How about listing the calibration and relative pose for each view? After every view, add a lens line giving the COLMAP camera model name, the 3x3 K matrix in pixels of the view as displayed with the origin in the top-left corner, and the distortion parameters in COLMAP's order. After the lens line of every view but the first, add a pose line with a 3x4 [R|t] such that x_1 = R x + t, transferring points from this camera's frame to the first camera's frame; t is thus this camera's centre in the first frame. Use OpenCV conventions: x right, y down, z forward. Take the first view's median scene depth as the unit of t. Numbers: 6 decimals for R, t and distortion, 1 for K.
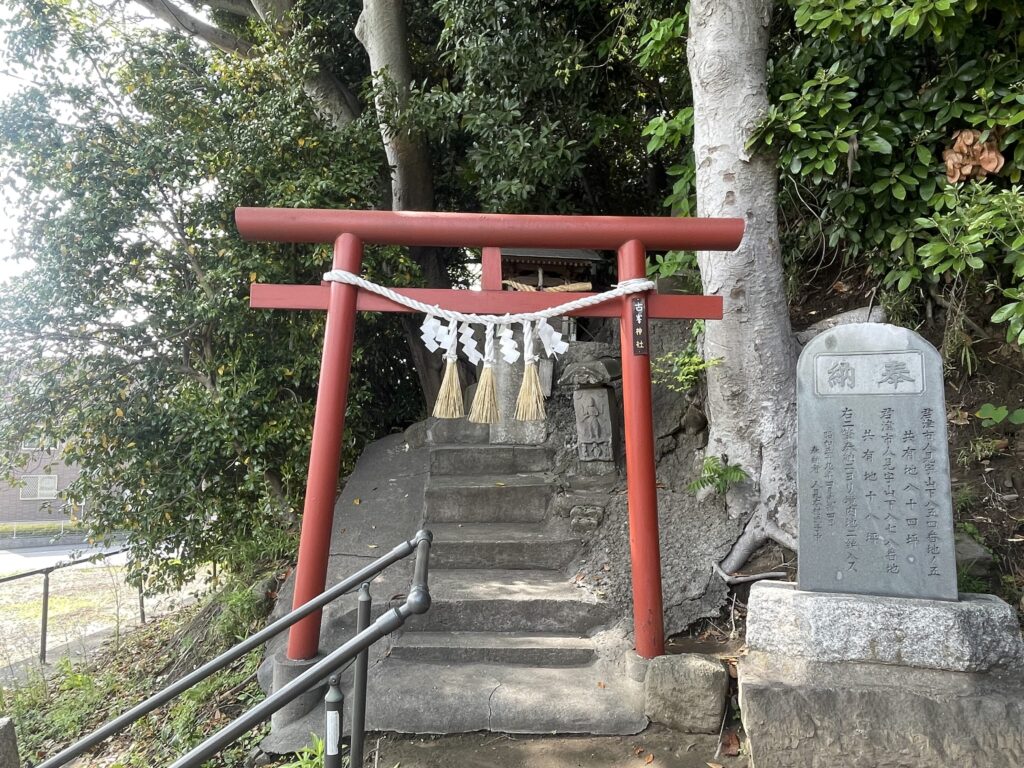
lens RADIAL K [[697.2, 0, 509.3], [0, 697.2, 387.1], [0, 0, 1]] dist [-0.025982, -0.001405]
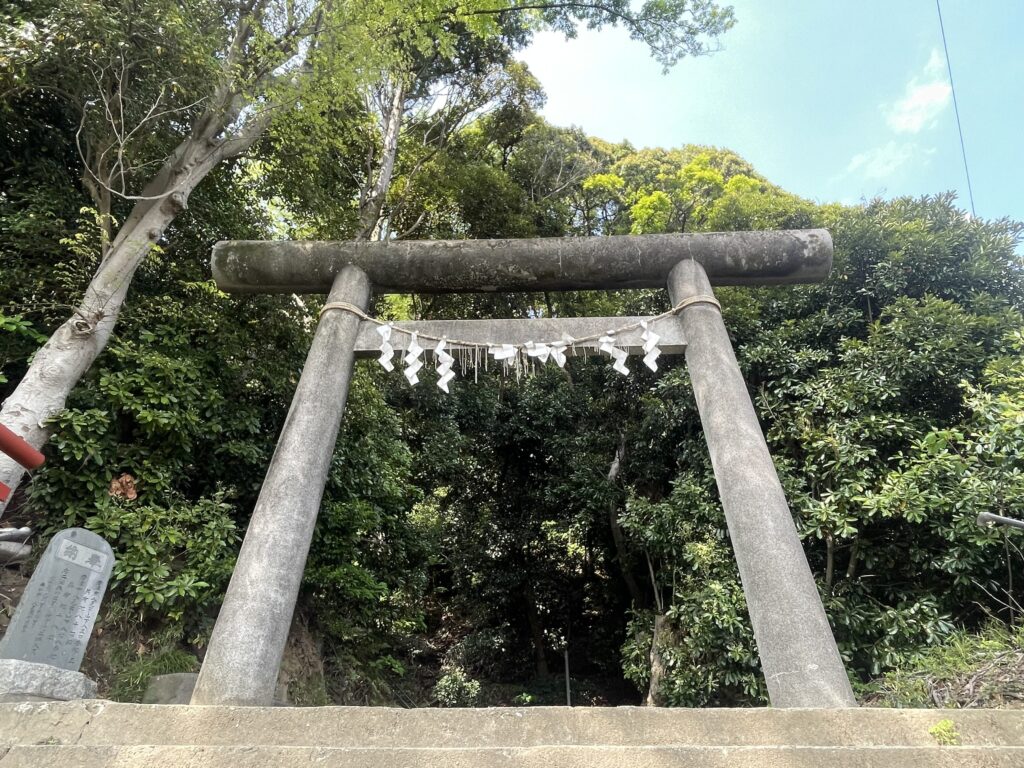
lens RADIAL K [[634.0, 0, 507.1], [0, 634.0, 384.7], [0, 0, 1]] dist [-0.003627, -0.019158]
pose [[0.137578, 0.606412, 0.783158, -0.866916], [-0.059969, 0.794326, -0.604524, 0.513643], [-0.988674, 0.036205, 0.145648, -0.413207]]
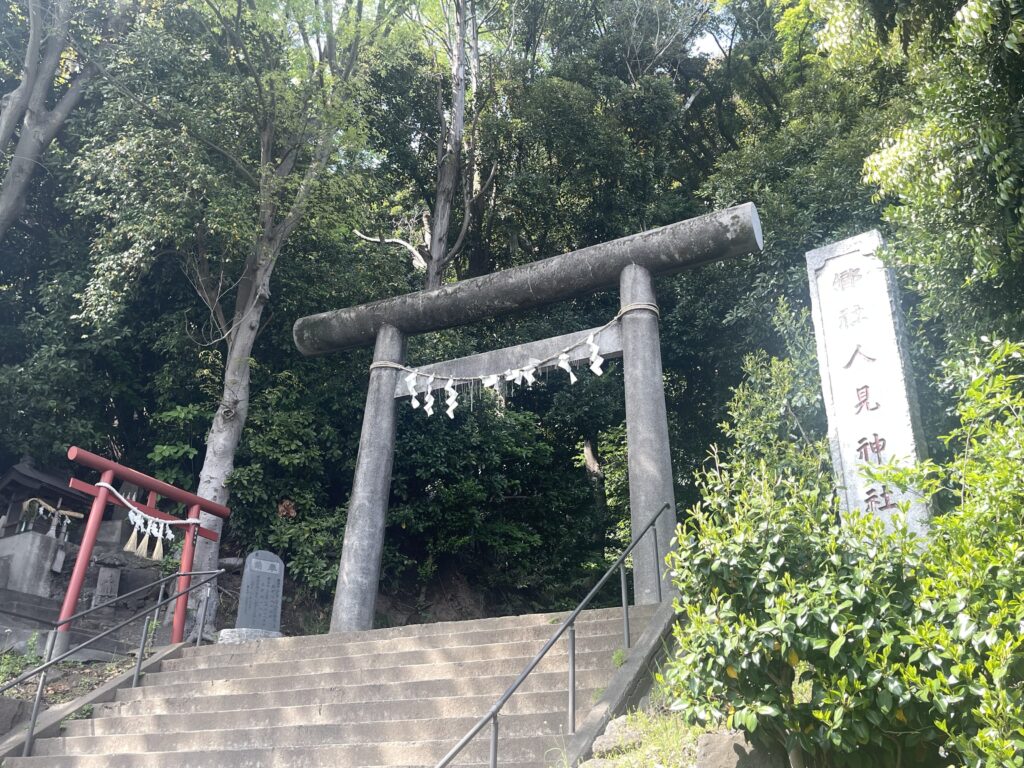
lens RADIAL K [[971.0, 0, 512.0], [0, 971.0, 384.0], [0, 0, 1]] dist [0.018372, -0.003358]
pose [[0.537055, 0.380792, 0.752708, -2.198773], [-0.062999, 0.907927, -0.414367, 0.857808], [-0.841192, 0.175118, 0.511596, -2.062416]]
